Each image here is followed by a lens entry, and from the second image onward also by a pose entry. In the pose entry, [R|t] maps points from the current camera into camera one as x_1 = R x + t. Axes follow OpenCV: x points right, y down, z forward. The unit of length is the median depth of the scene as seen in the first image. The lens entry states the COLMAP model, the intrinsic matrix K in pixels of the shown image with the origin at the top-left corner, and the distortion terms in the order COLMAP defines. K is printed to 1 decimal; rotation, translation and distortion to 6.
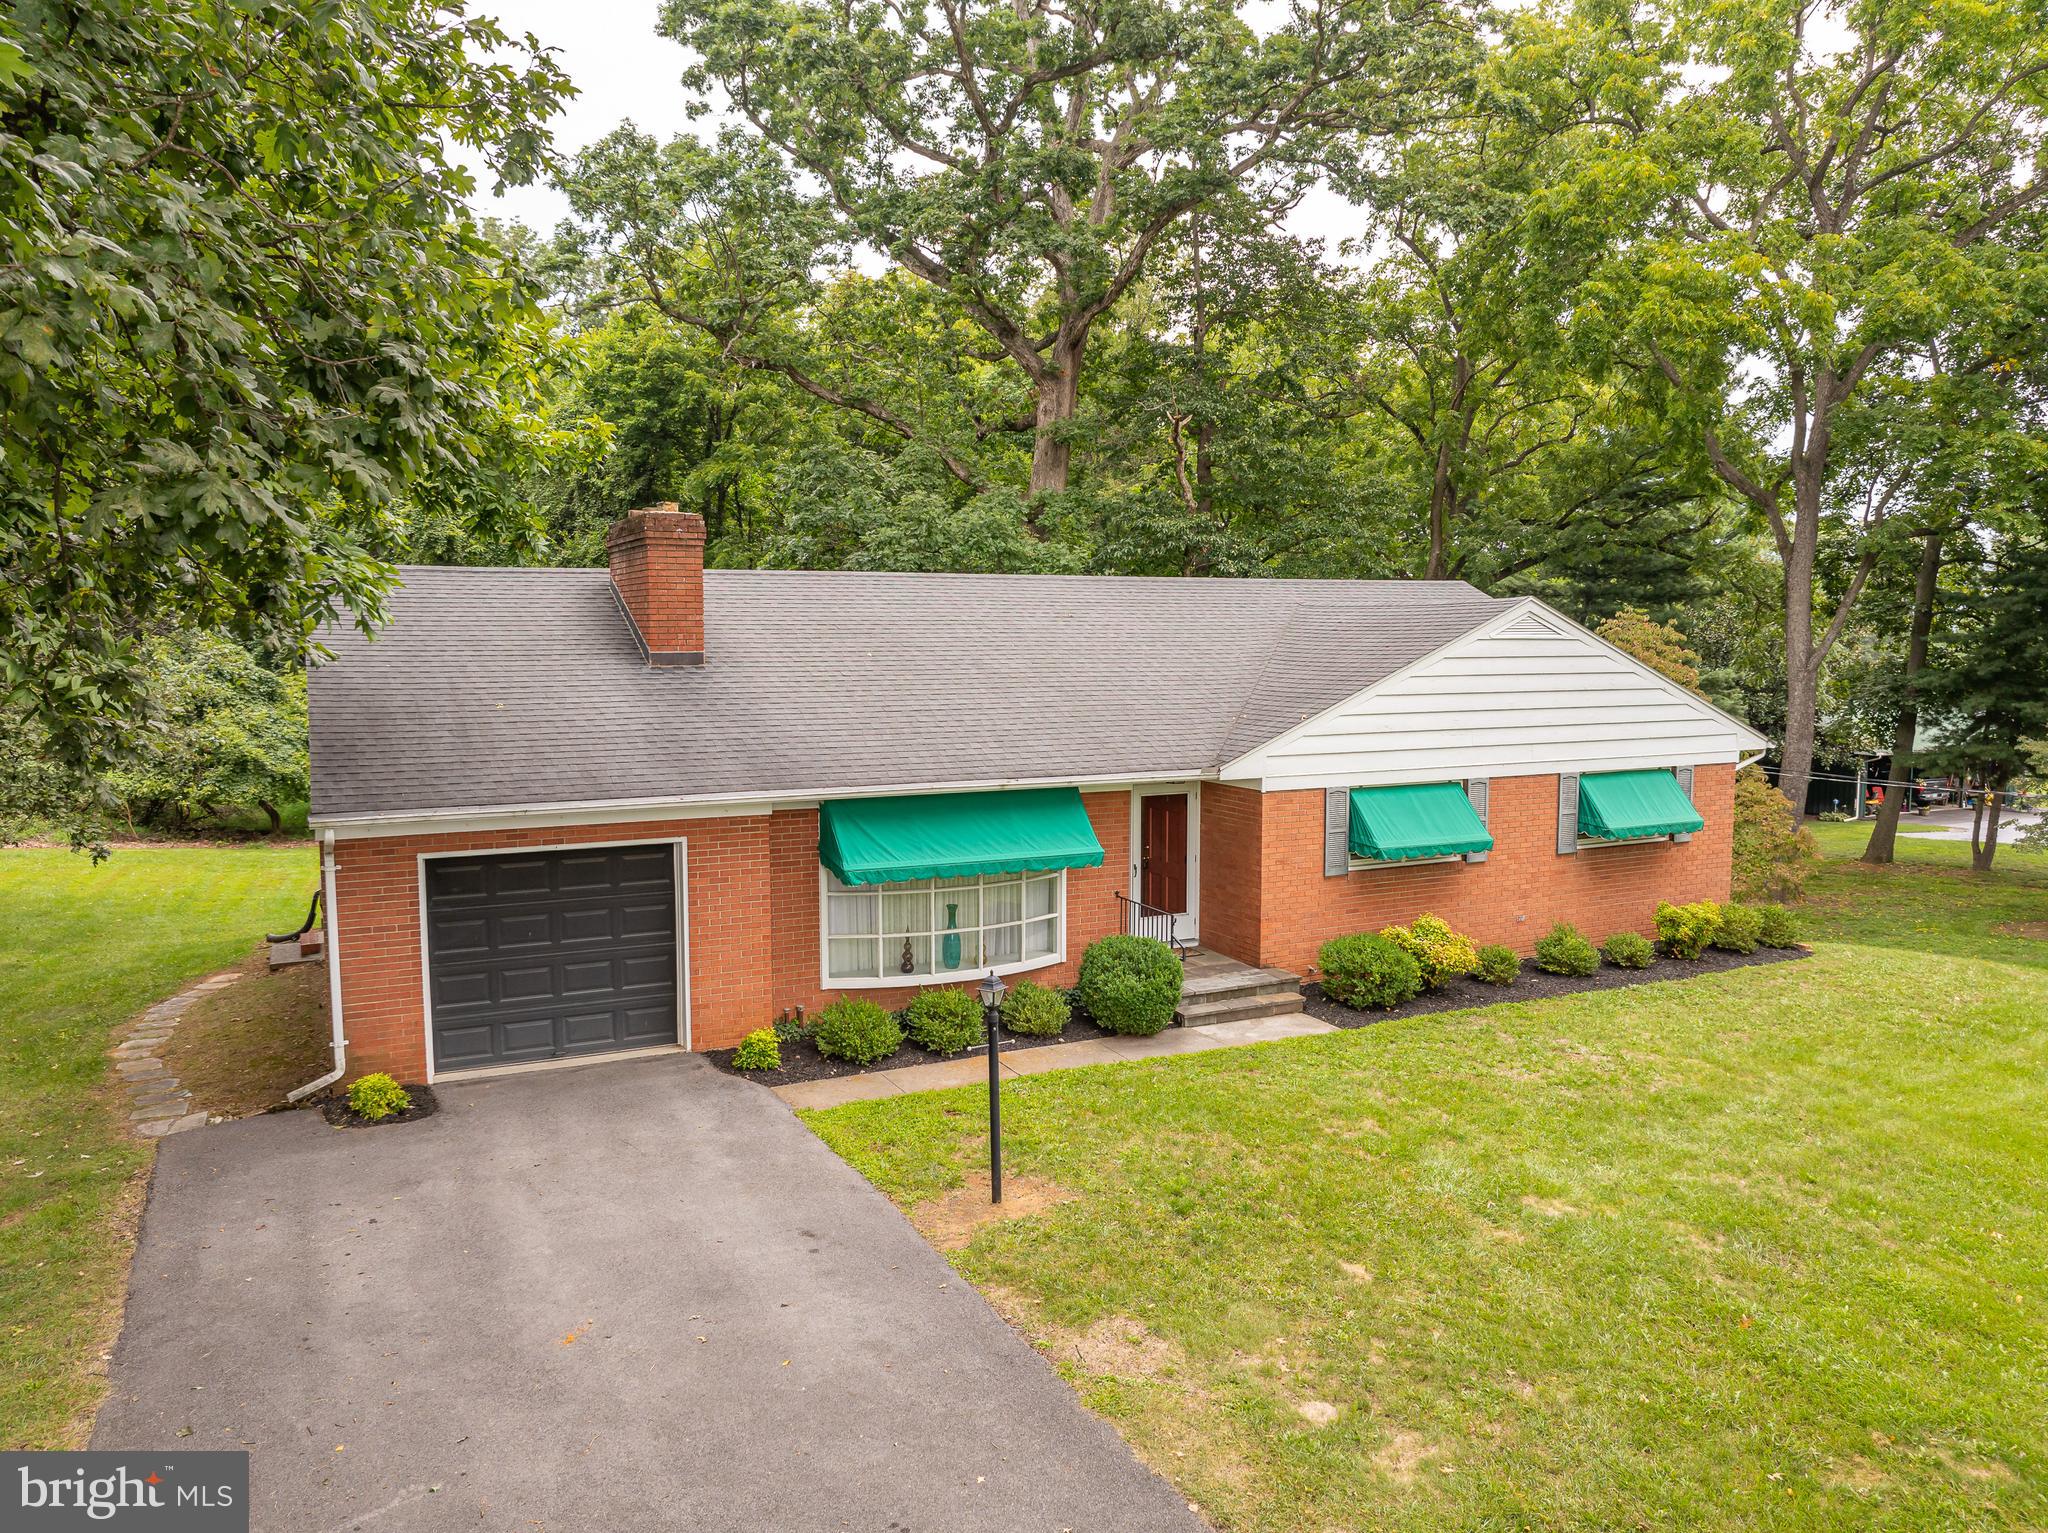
lens RADIAL K [[1444.8, 0, 1024.0], [0, 1444.8, 766.5], [0, 0, 1]] dist [-0.034441, 0.002217]
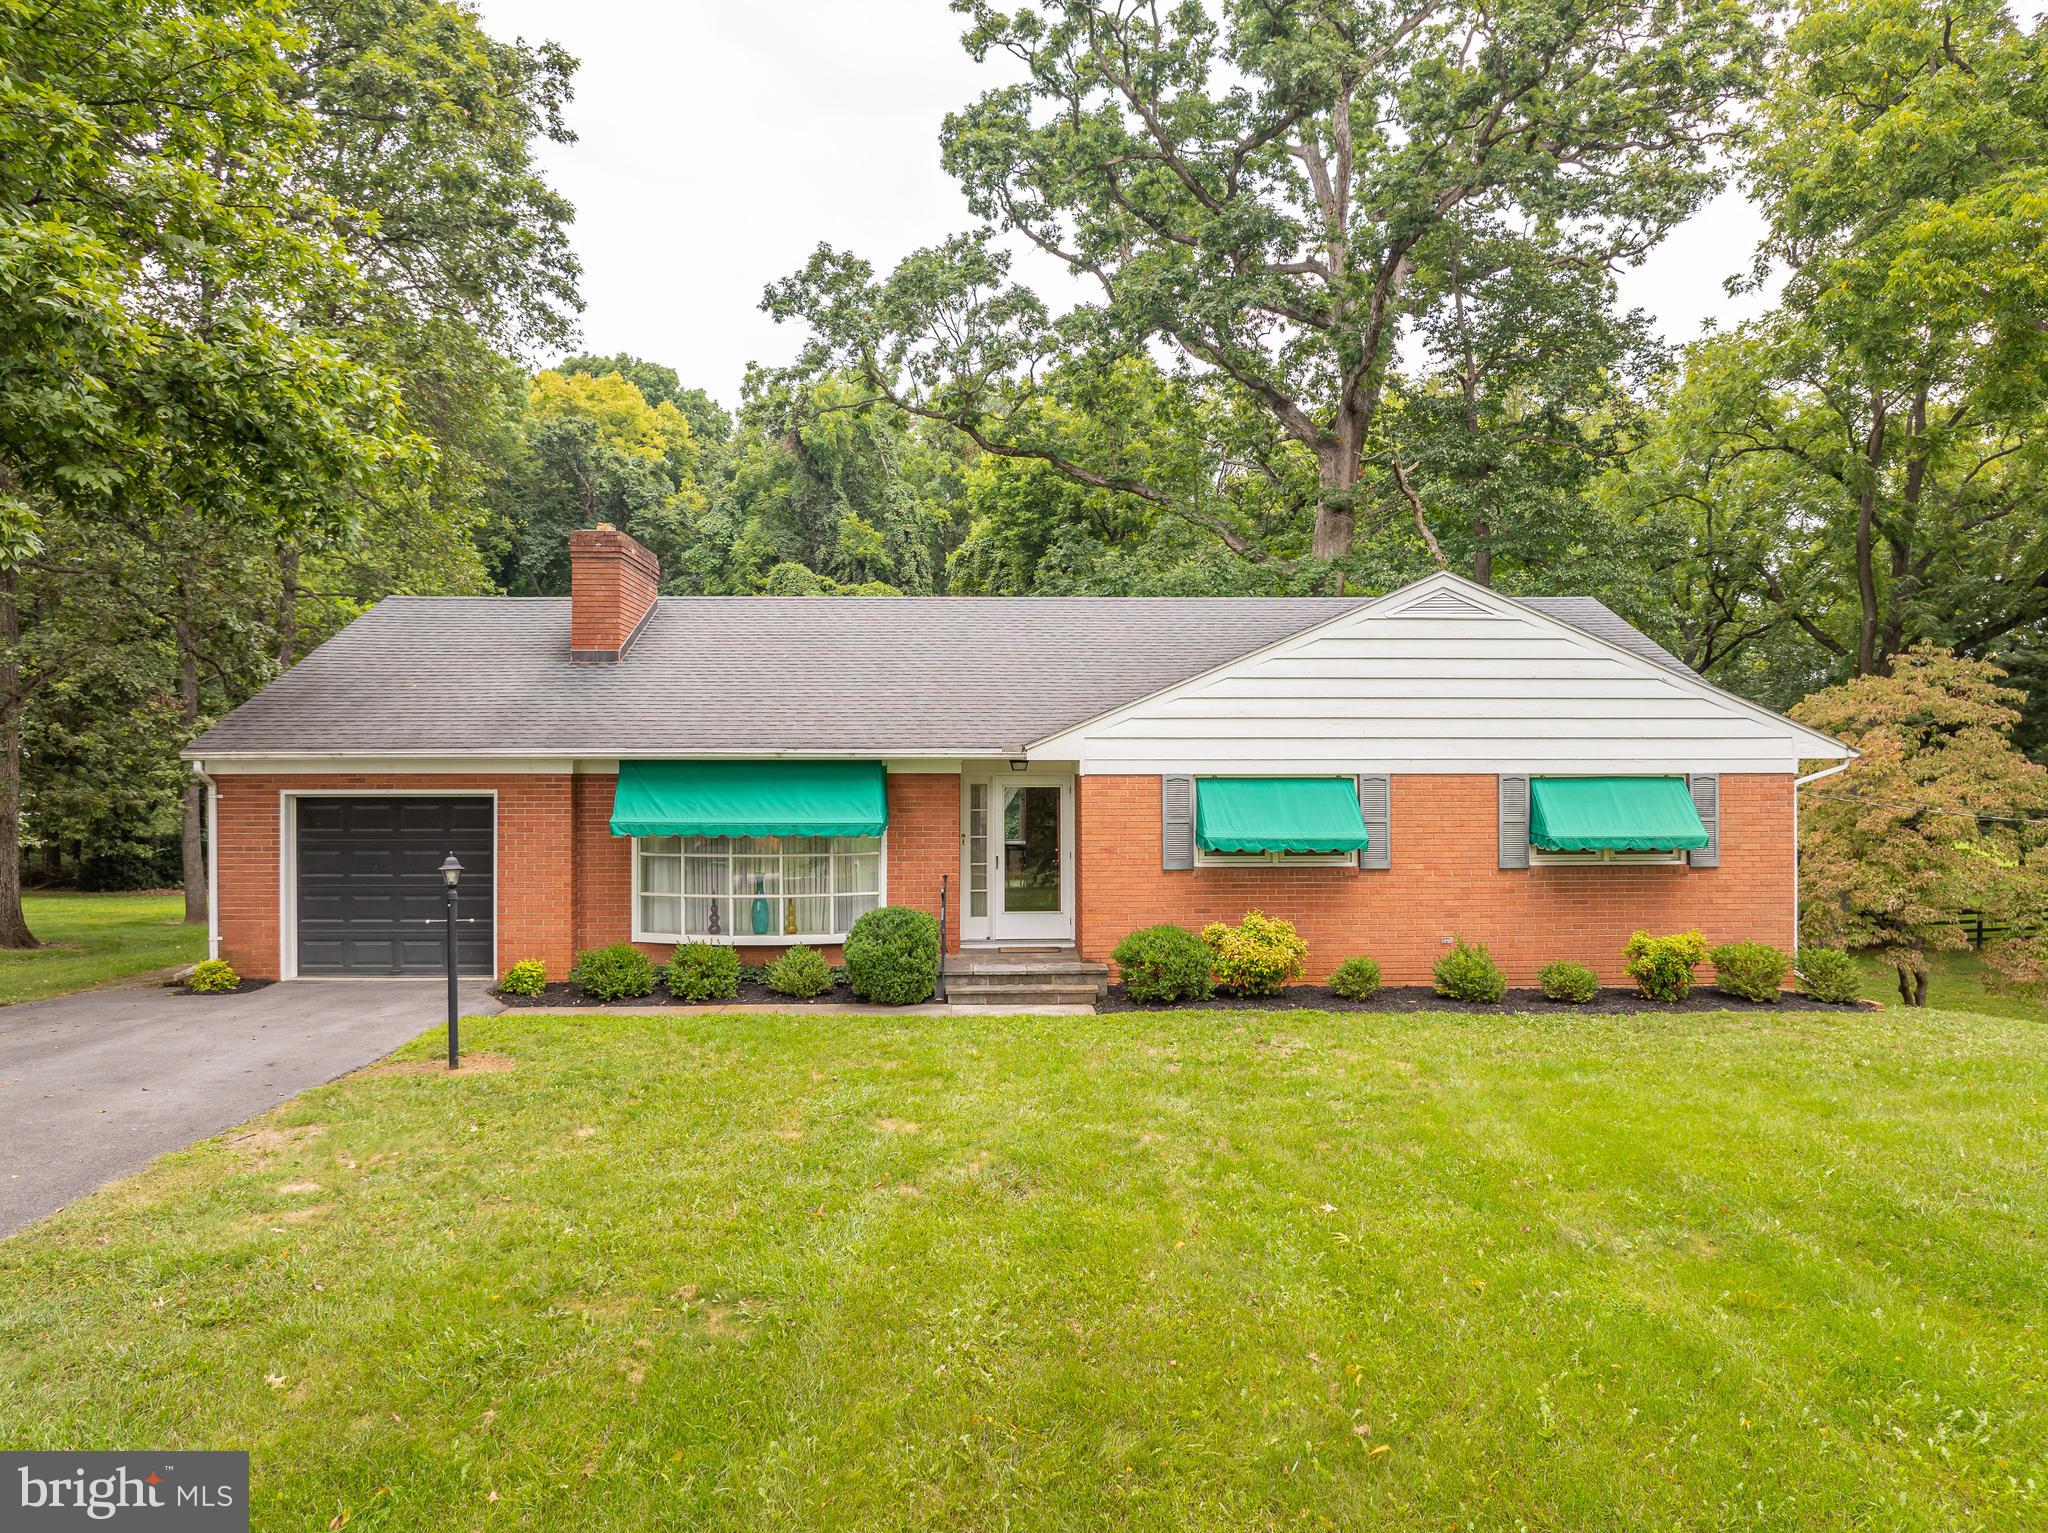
lens RADIAL K [[1448.4, 0, 1024.0], [0, 1448.4, 766.5], [0, 0, 1]] dist [-0.031520, -0.006276]
pose [[0.910656, -0.003721, -0.413148, 0.561210], [-0.038277, 0.994899, -0.093331, 0.109748], [0.411388, 0.100806, 0.905869, 0.116263]]
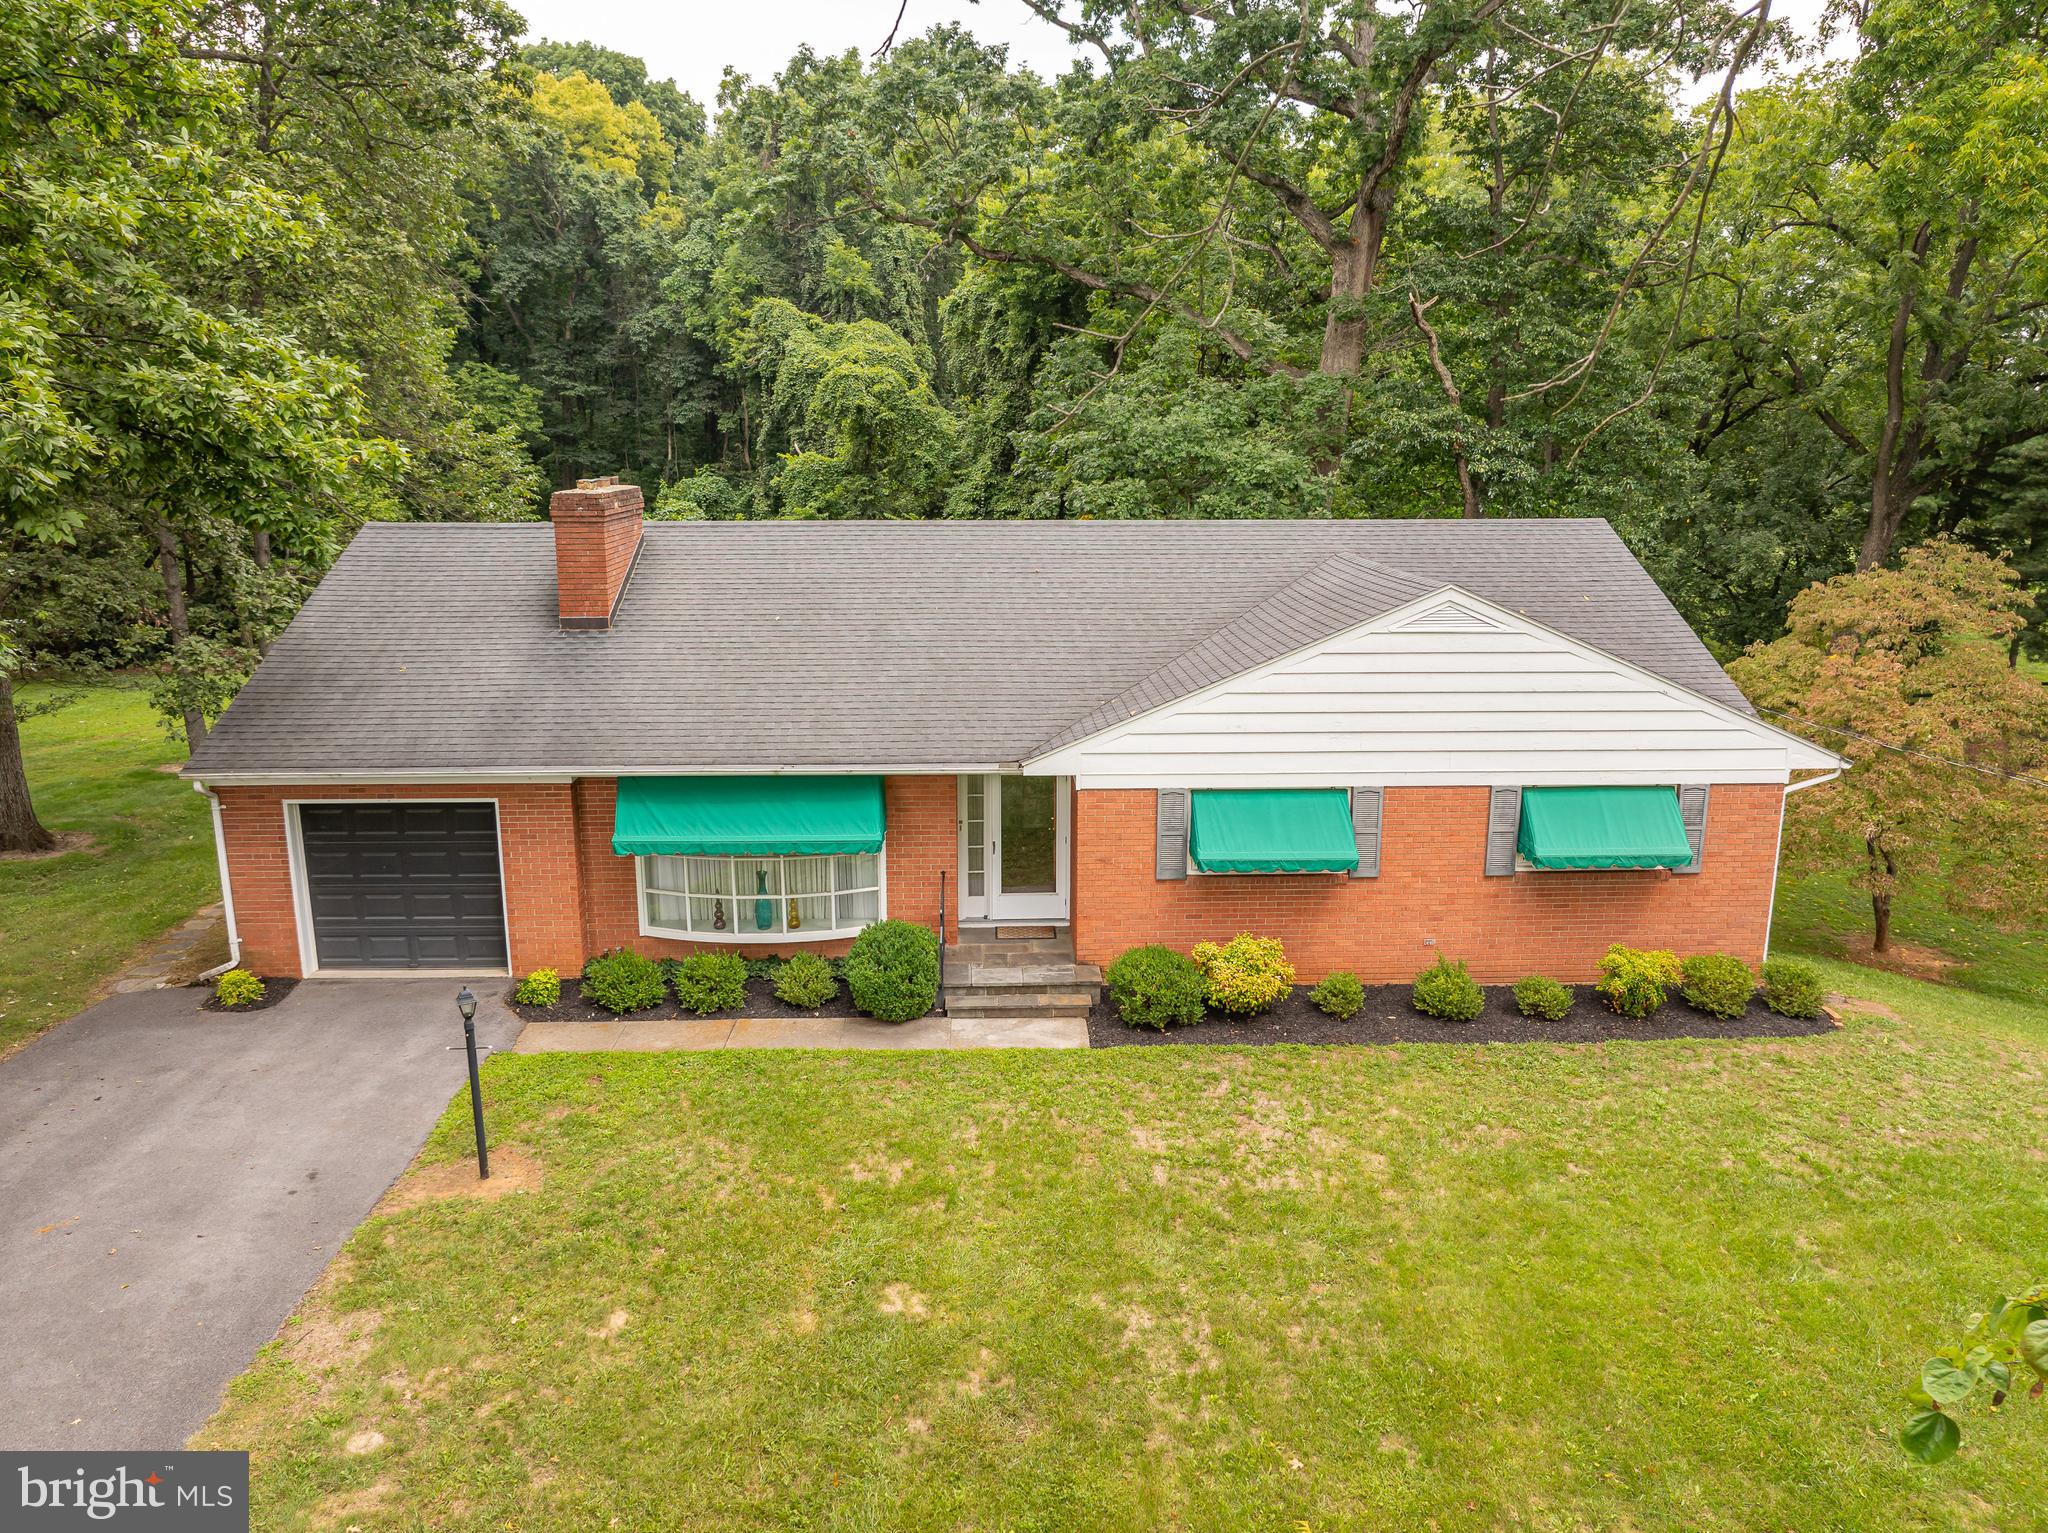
lens RADIAL K [[1444.8, 0, 1024.0], [0, 1444.8, 766.5], [0, 0, 1]] dist [-0.034441, 0.002217]
pose [[0.911990, 0.091303, -0.399922, 0.550115], [-0.039953, 0.990051, 0.134920, -0.134338], [0.408262, -0.107068, 0.906564, 0.115025]]
